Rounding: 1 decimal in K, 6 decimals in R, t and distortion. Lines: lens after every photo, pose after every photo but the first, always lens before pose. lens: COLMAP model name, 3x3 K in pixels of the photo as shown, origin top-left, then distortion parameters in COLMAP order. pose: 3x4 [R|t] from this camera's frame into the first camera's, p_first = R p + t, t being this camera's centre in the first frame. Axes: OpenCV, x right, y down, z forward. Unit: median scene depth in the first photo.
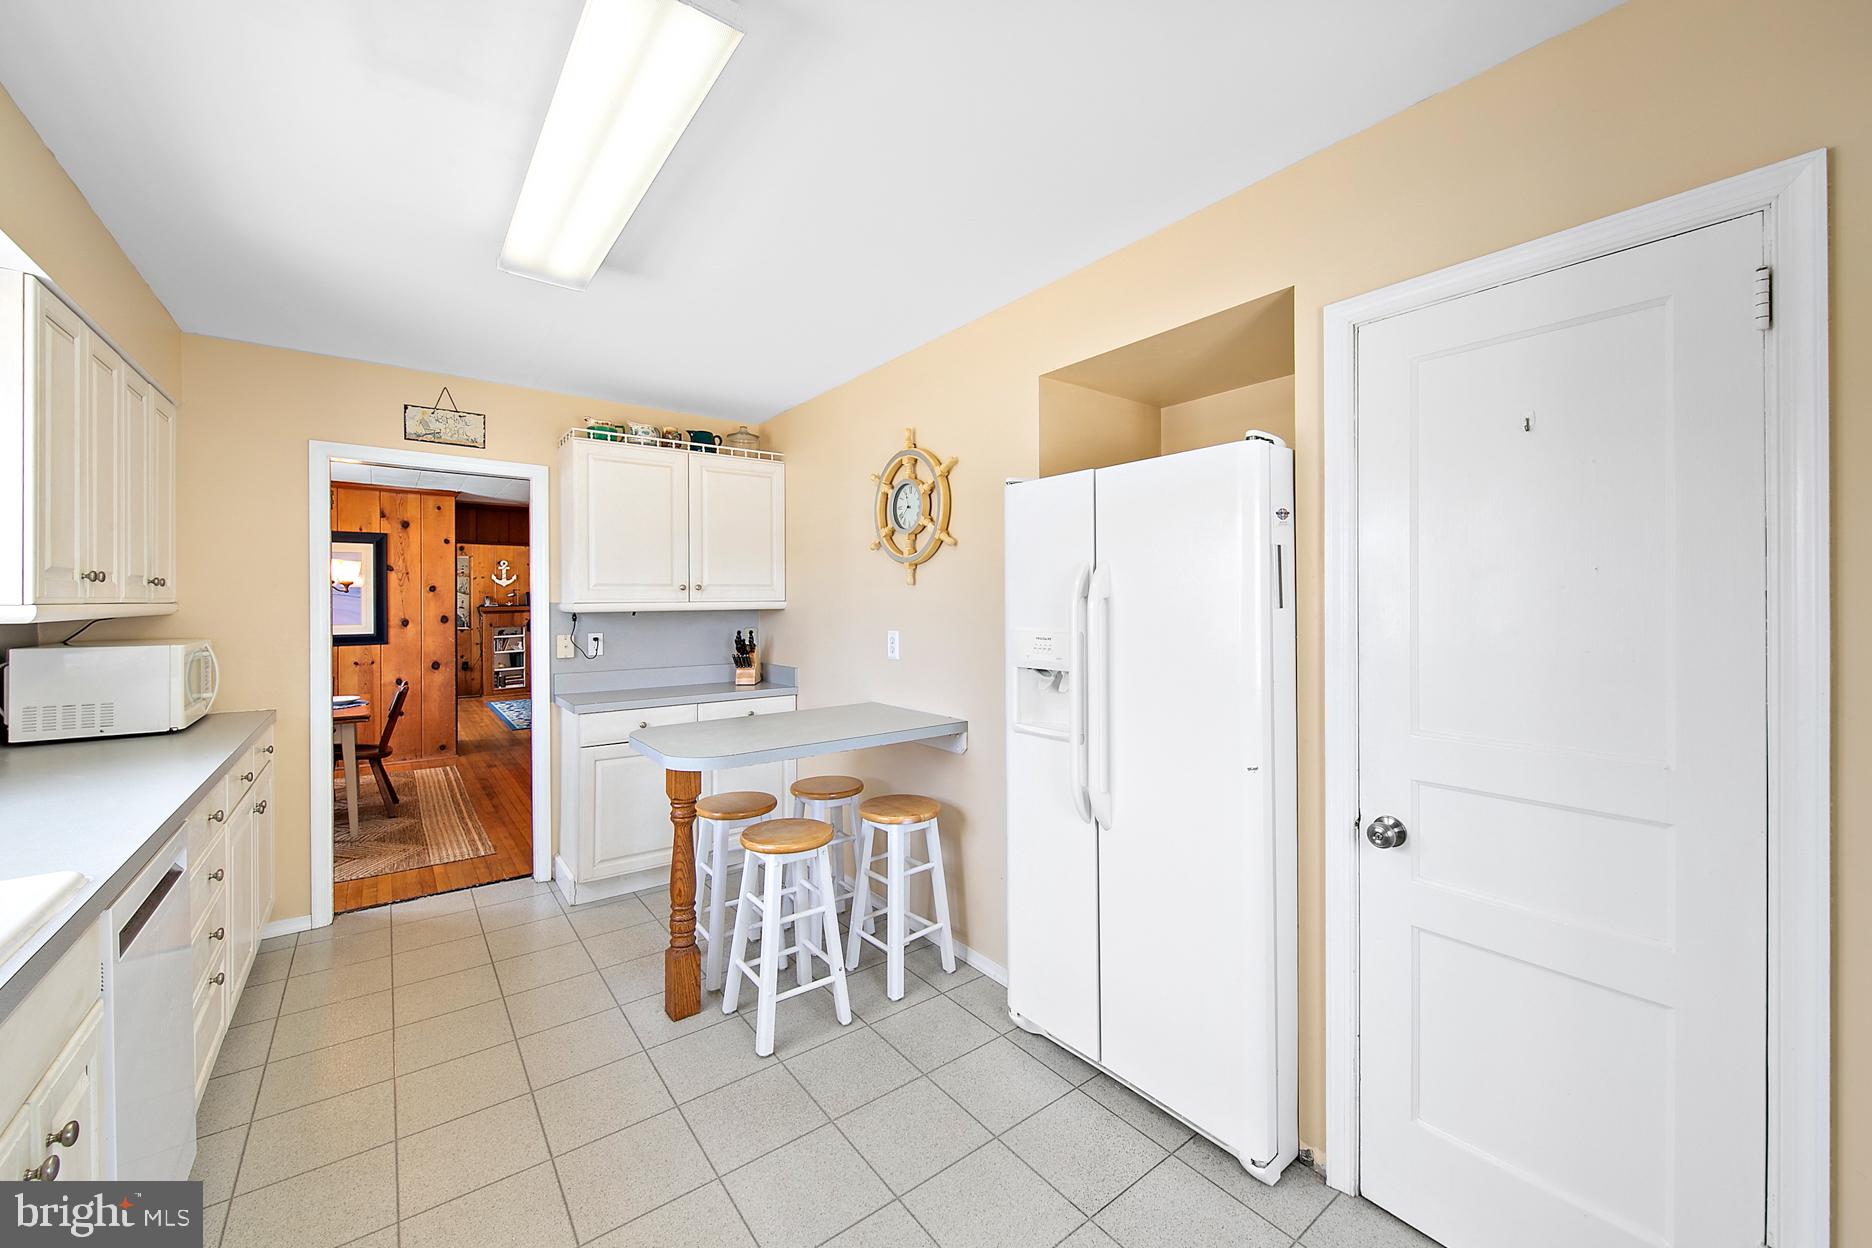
lens RADIAL K [[715.5, 0, 922.1], [0, 715.5, 598.5], [0, 0, 1]] dist [-0.002060, -0.000798]
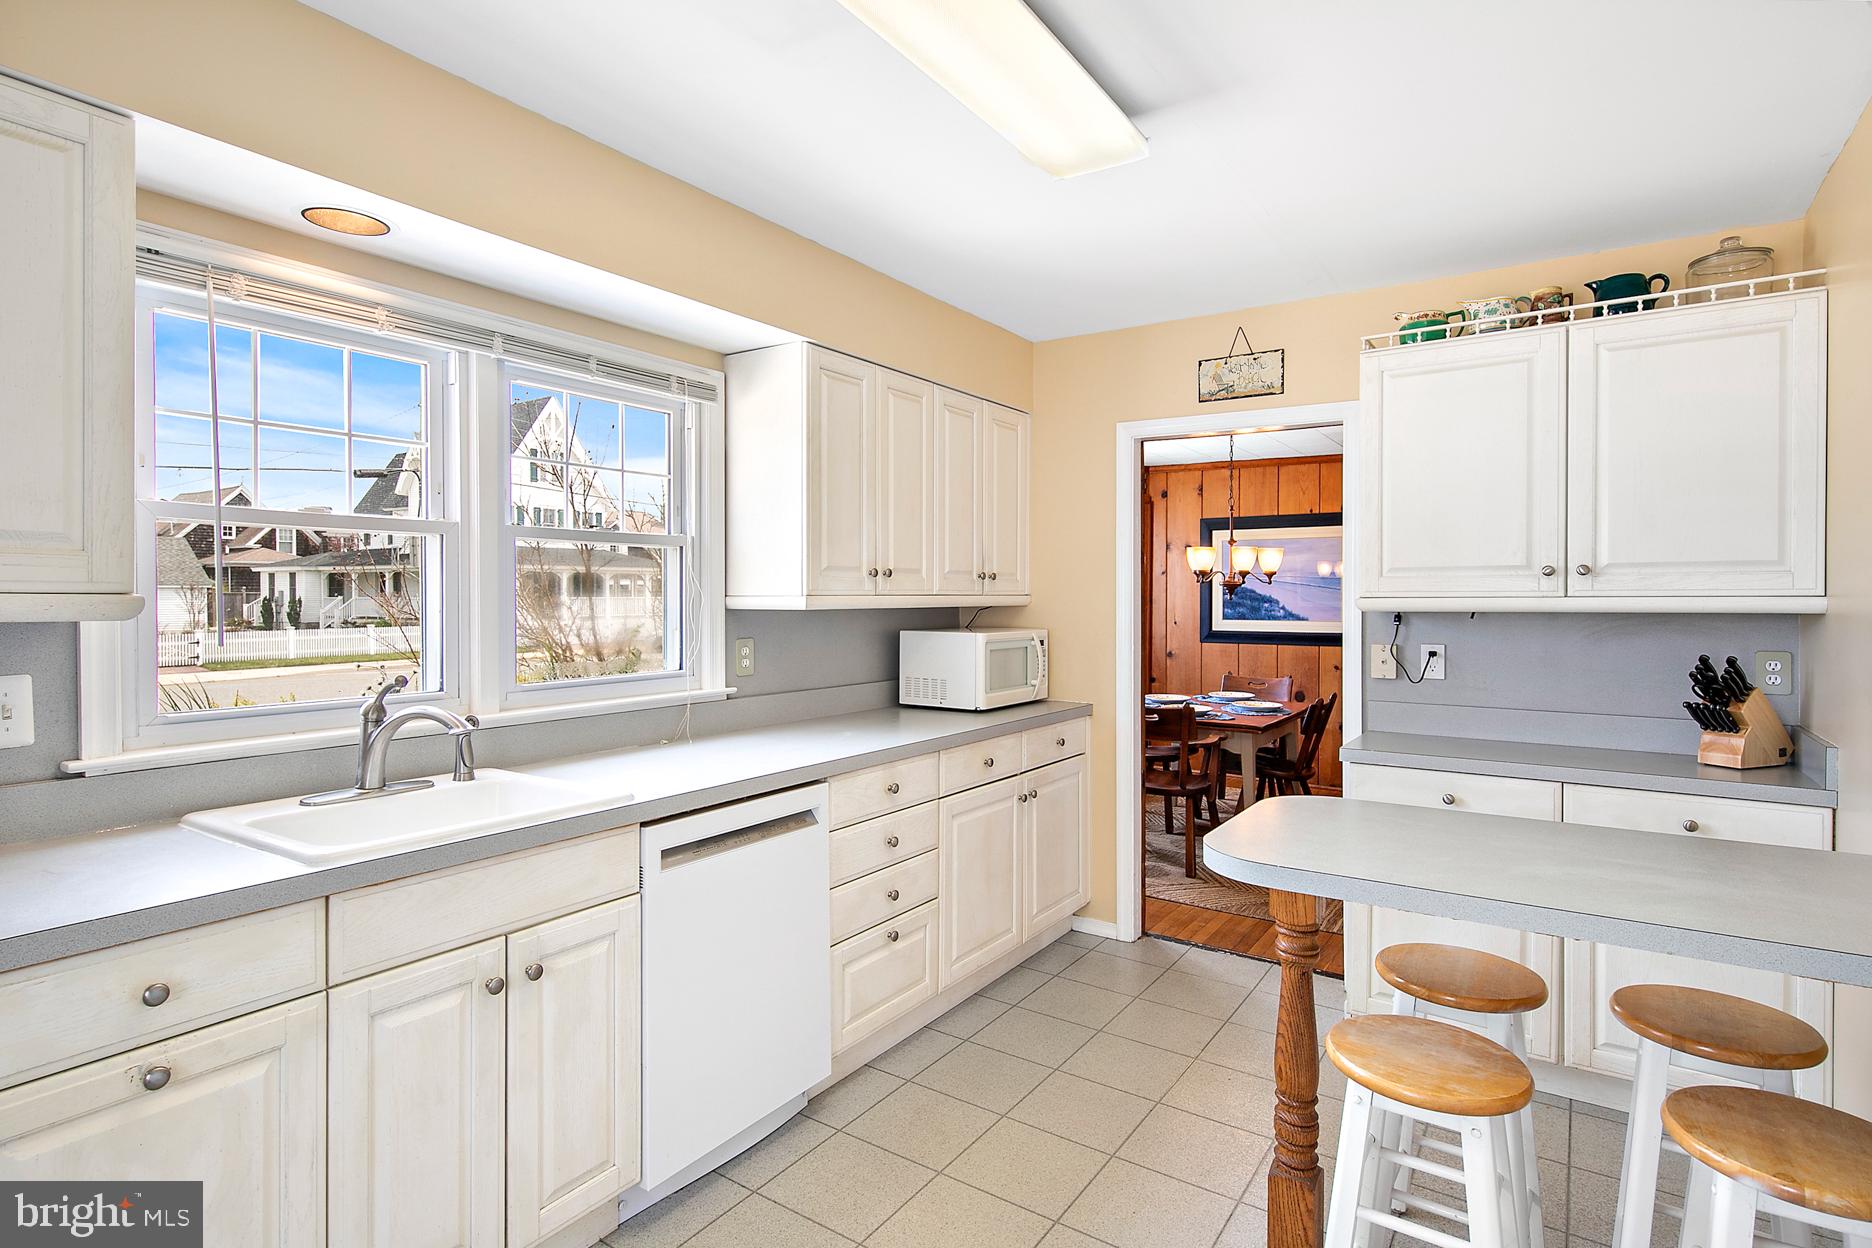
lens RADIAL K [[960.3, 0, 935.4], [0, 960.3, 604.2], [0, 0, 1]] dist [0.010724, -0.003326]
pose [[0.318465, 0.012599, -0.947851, 0.228909], [0.000580, 0.999909, 0.013486, 0.000151], [0.947934, -0.004844, 0.318429, 0.307773]]
